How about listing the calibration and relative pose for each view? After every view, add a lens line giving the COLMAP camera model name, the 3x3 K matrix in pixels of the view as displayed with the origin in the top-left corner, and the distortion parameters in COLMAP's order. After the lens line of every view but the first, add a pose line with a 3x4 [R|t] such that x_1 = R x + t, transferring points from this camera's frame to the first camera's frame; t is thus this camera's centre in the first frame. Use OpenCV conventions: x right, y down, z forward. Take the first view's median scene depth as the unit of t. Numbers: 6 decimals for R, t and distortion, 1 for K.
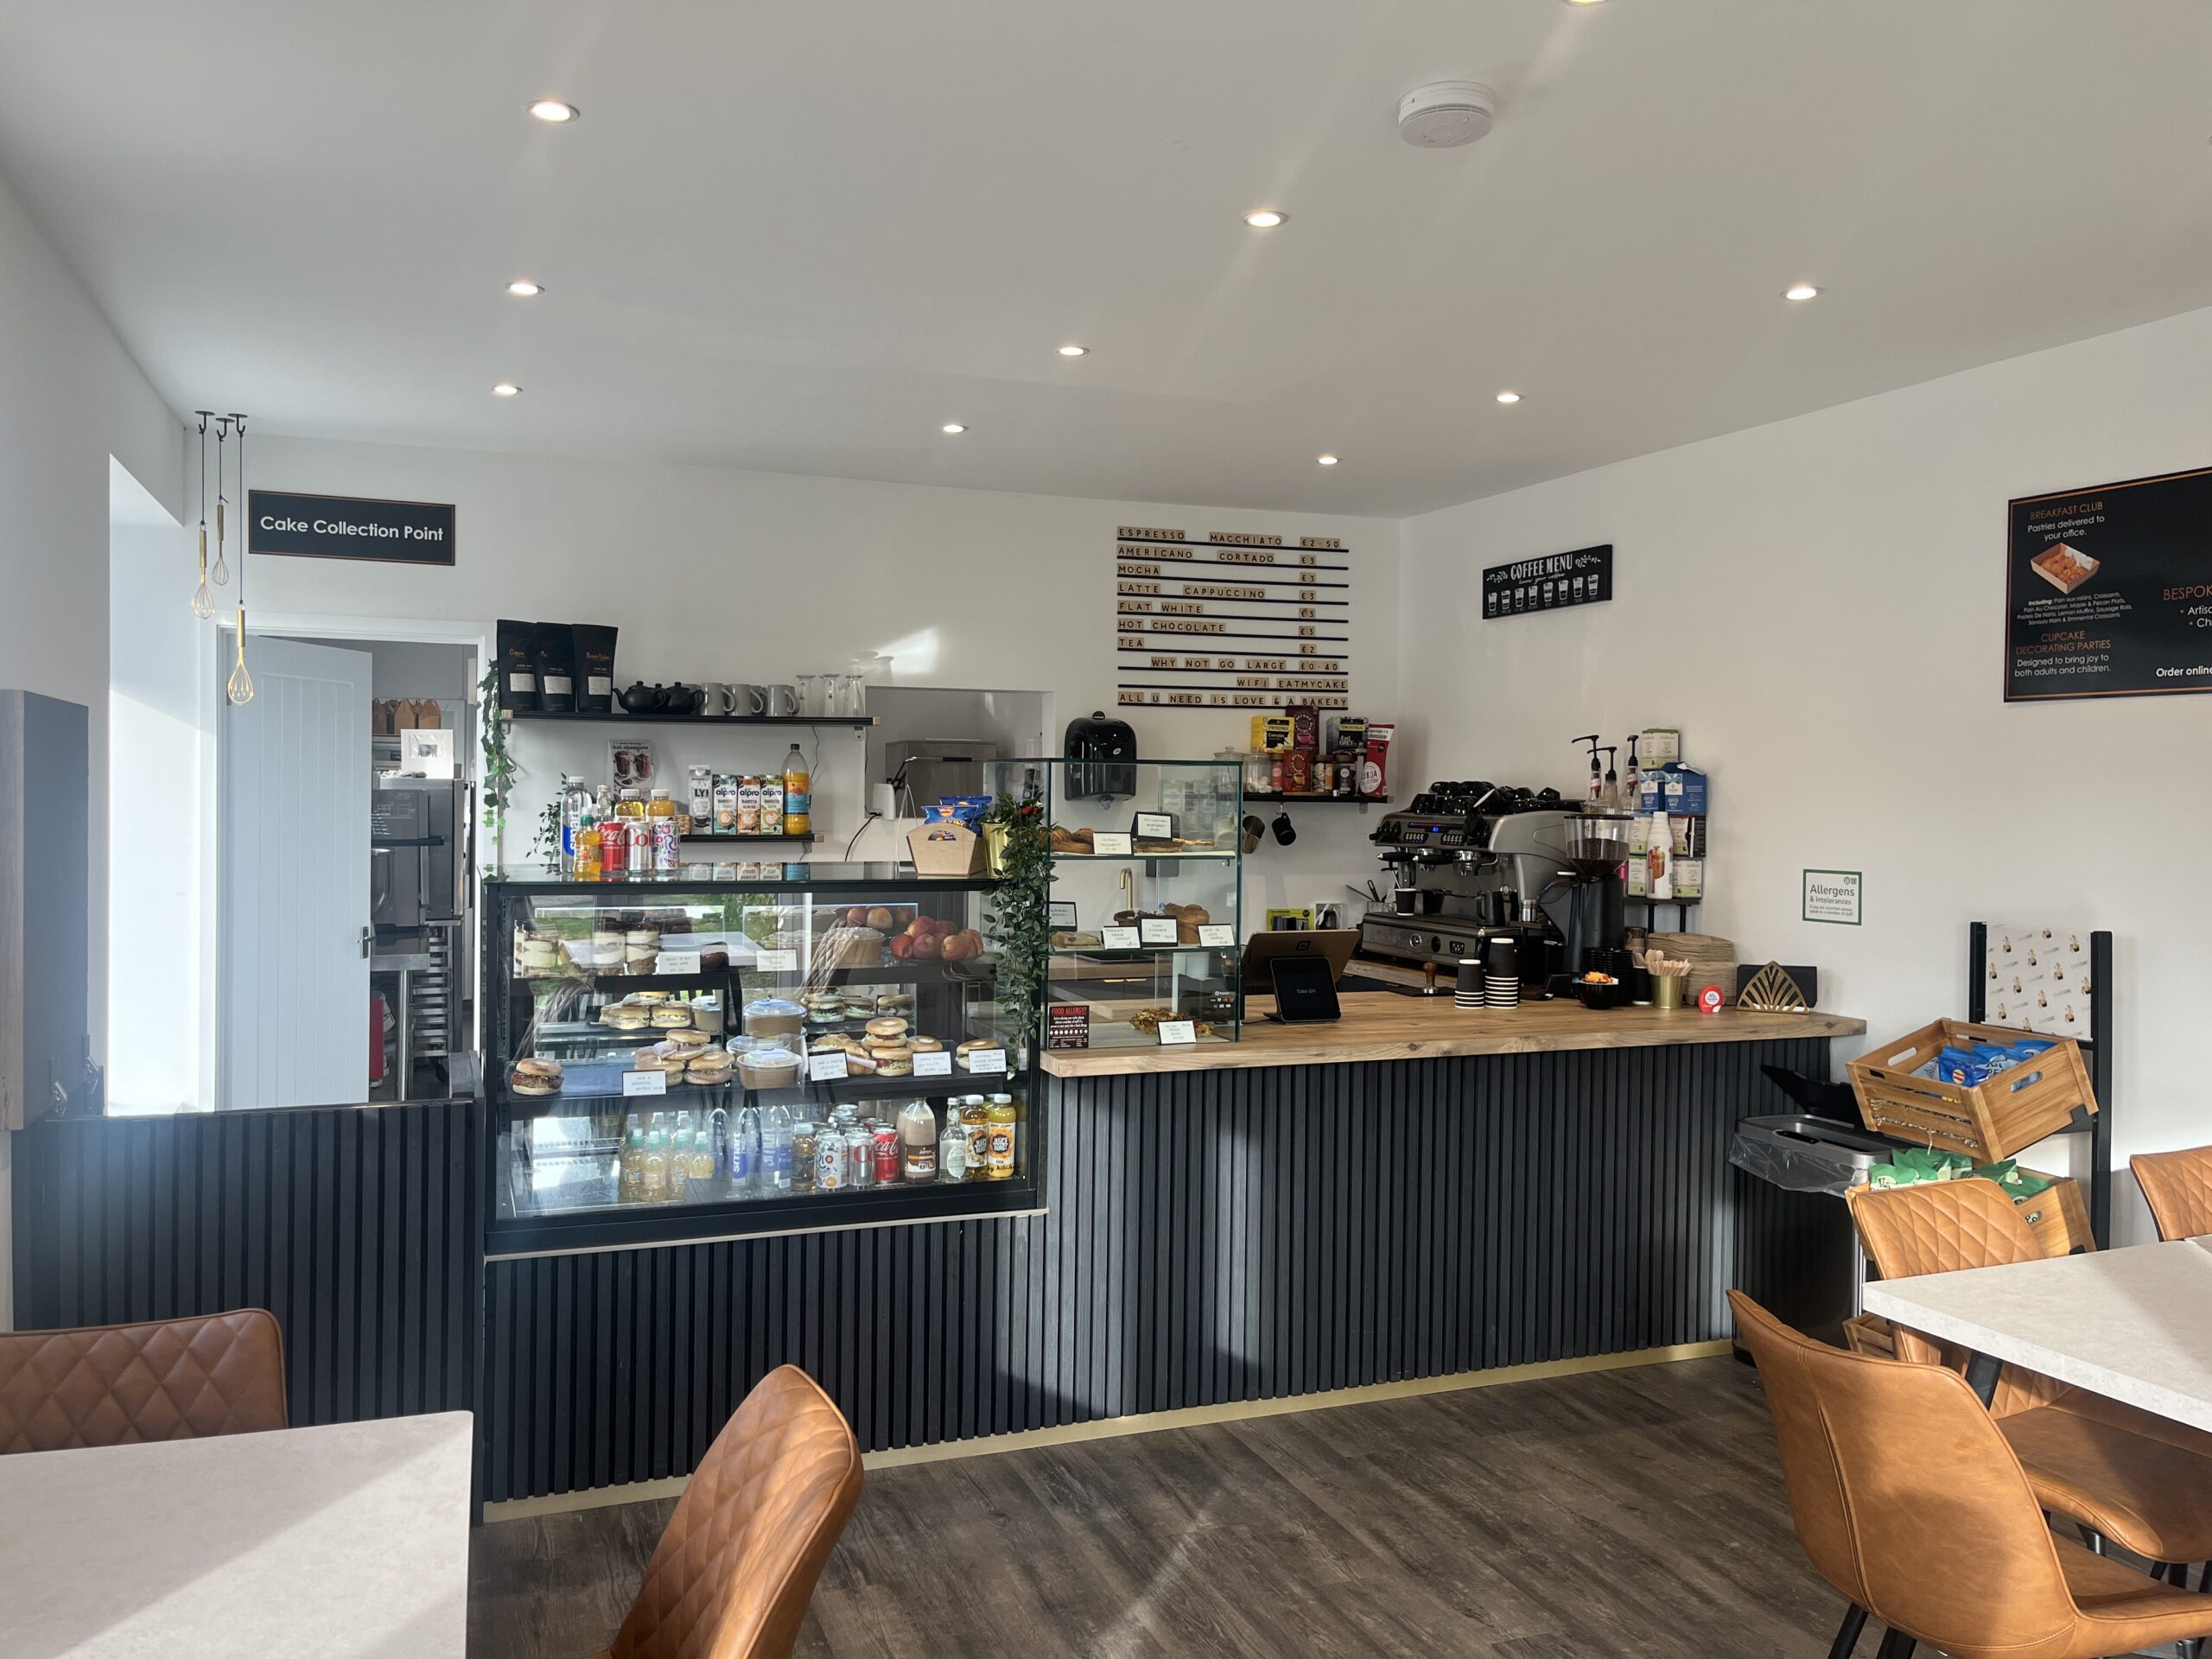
lens RADIAL K [[1692.2, 0, 1106.0], [0, 1692.2, 829.5], [0, 0, 1]] dist [0.027200, -0.005475]
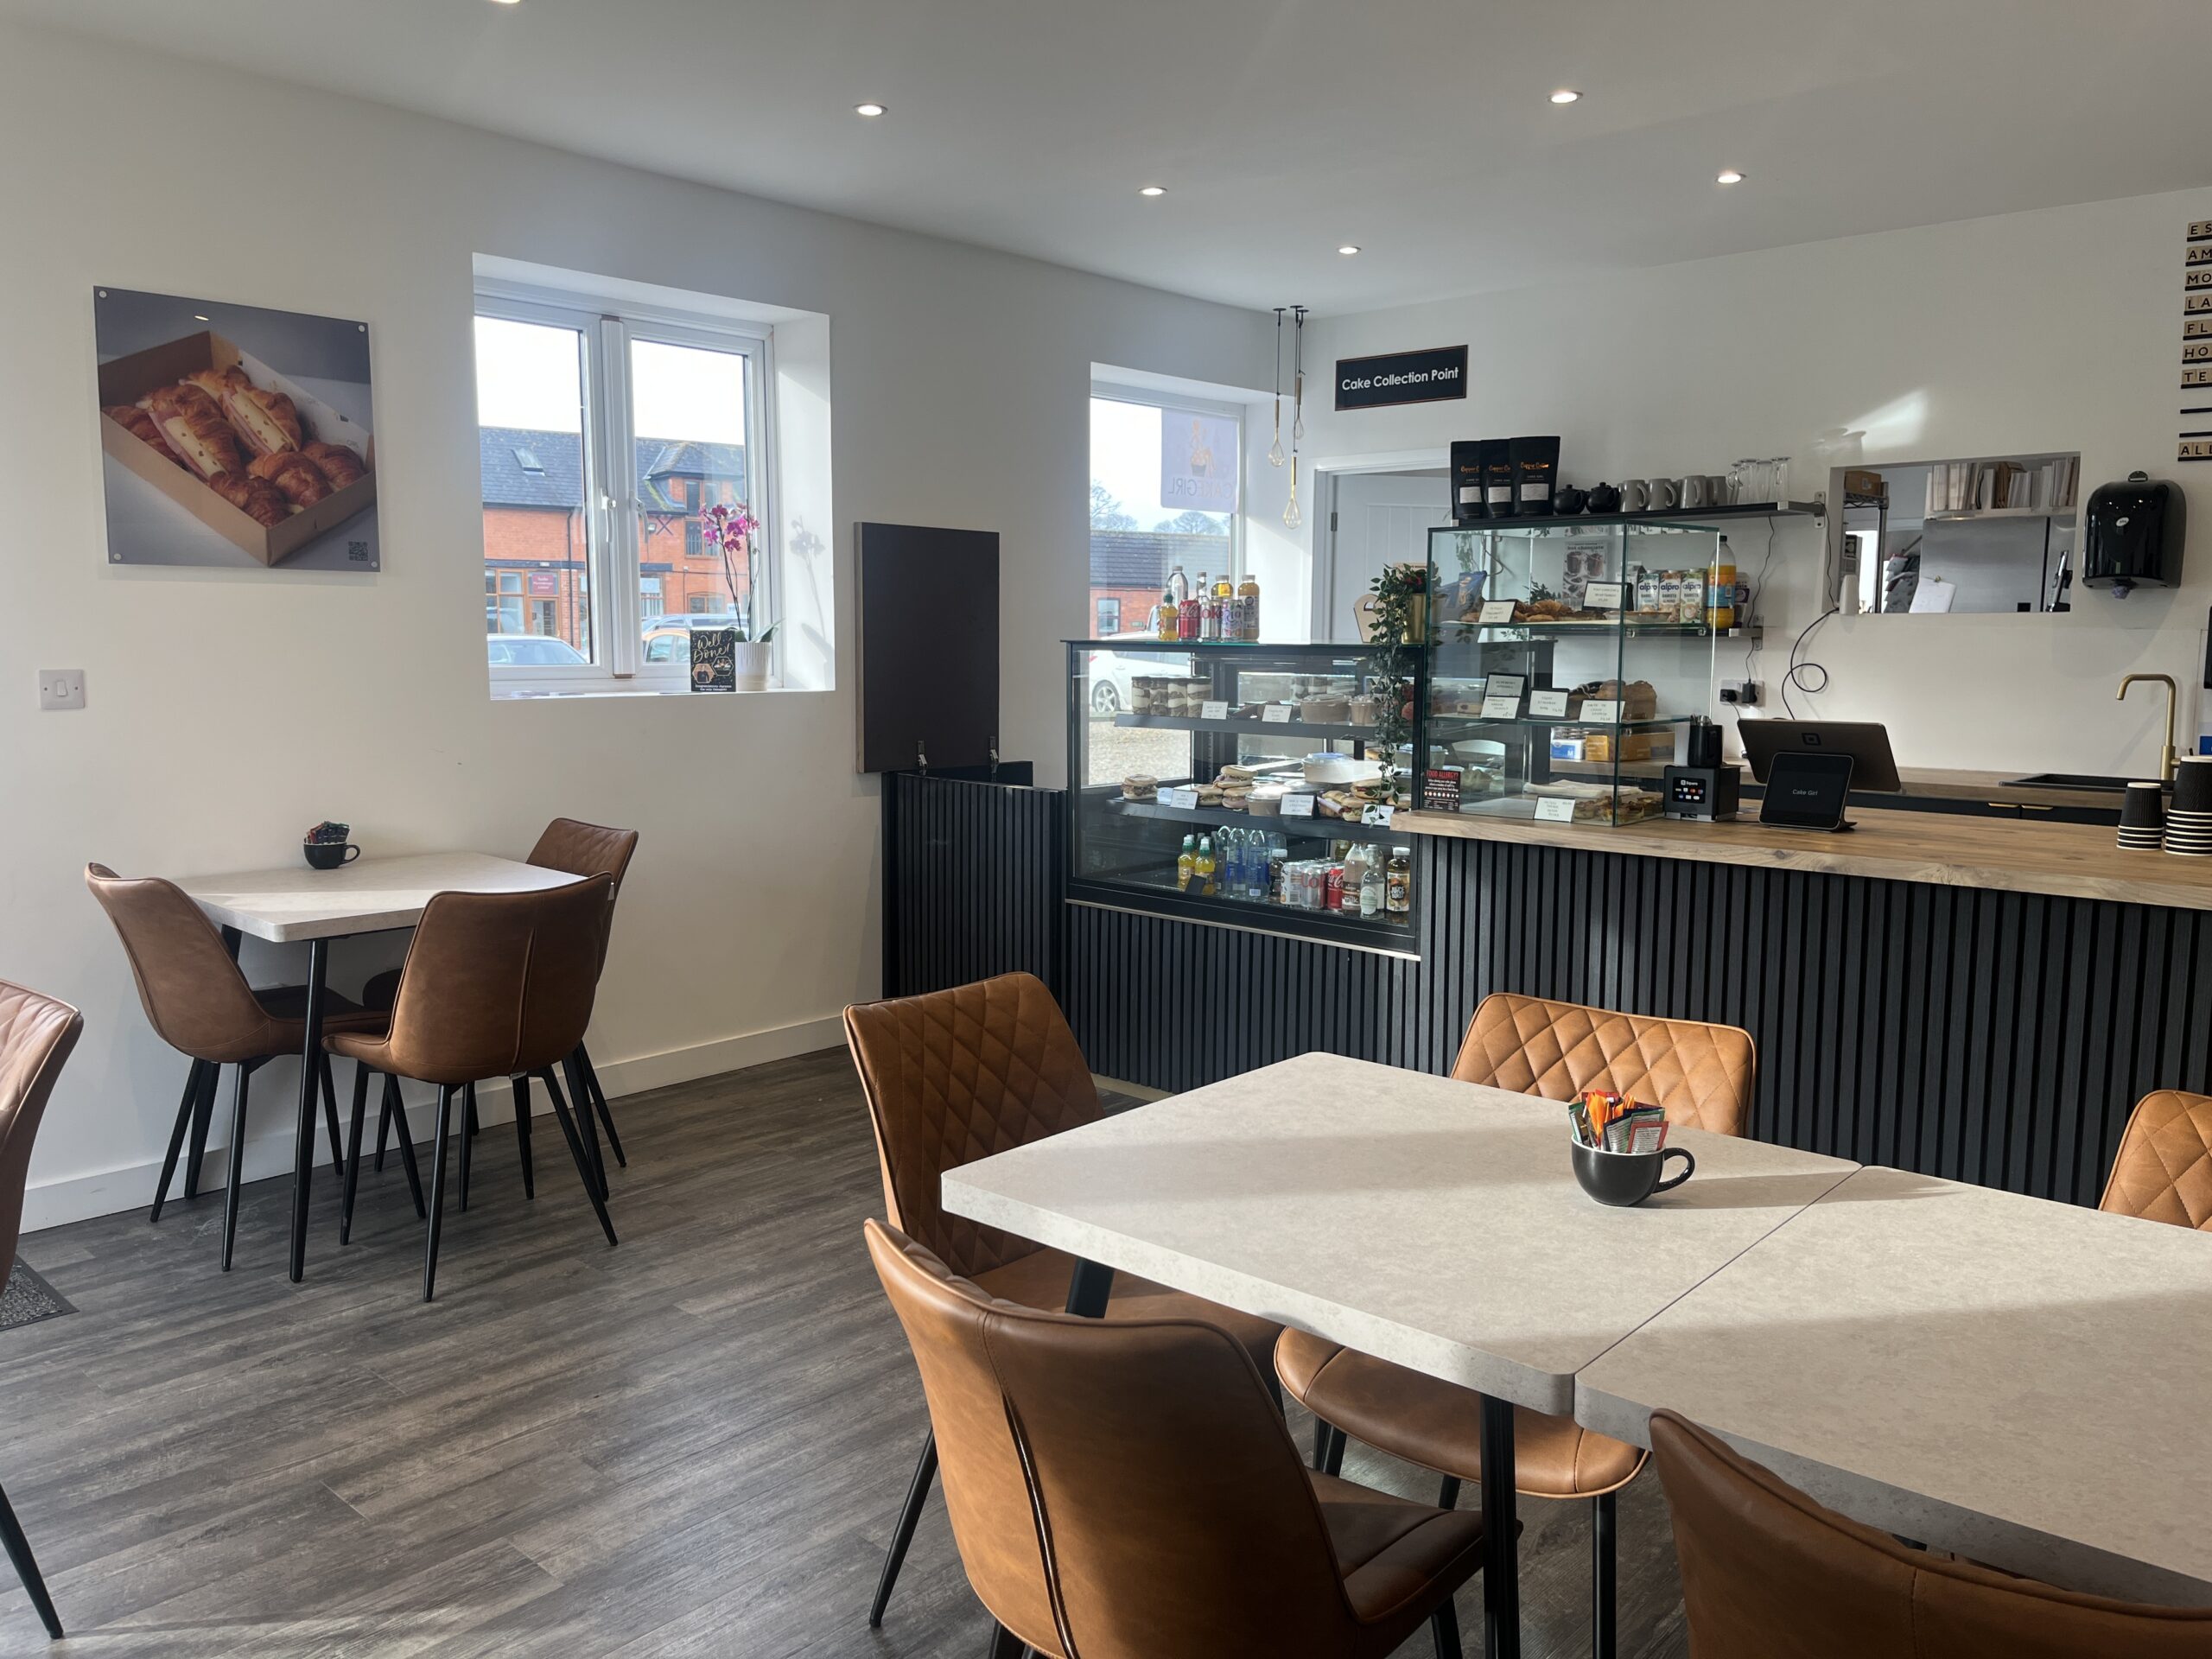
lens RADIAL K [[1699.0, 0, 1106.0], [0, 1699.0, 829.5], [0, 0, 1]] dist [0.092587, -0.116107]
pose [[0.436730, 0.097874, -0.894252, 0.626703], [-0.022009, 0.994929, 0.098144, 0.032121], [0.899323, -0.023181, 0.436669, 0.266599]]
